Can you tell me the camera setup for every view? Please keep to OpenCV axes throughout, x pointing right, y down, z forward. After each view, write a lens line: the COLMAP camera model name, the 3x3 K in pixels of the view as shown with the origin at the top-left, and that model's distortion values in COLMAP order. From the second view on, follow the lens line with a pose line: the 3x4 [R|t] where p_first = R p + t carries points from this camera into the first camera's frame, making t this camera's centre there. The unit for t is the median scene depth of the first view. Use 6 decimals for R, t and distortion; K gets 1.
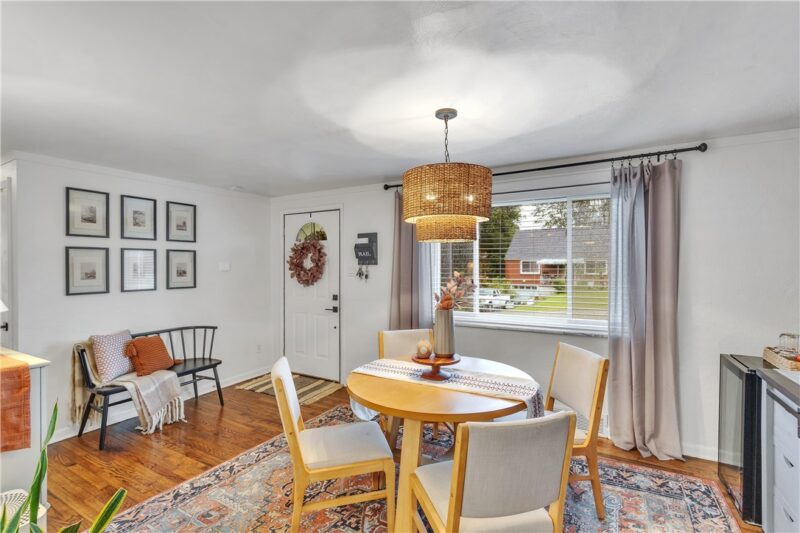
lens RADIAL K [[383.1, 0, 400.0], [0, 383.1, 266.5], [0, 0, 1]] dist [-0.000784, 0.000024]
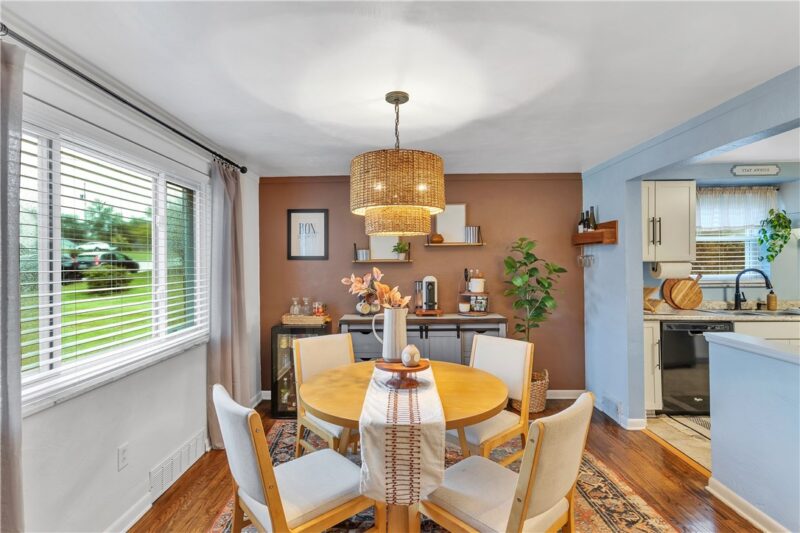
lens RADIAL K [[402.0, 0, 393.9], [0, 402.0, 263.9], [0, 0, 1]] dist [0.000309, 0.000687]
pose [[-0.488402, 0.007027, 0.872590, -0.451145], [0.017595, 0.999844, 0.001797, 0.002809], [-0.872441, 0.016231, -0.488449, 0.926948]]
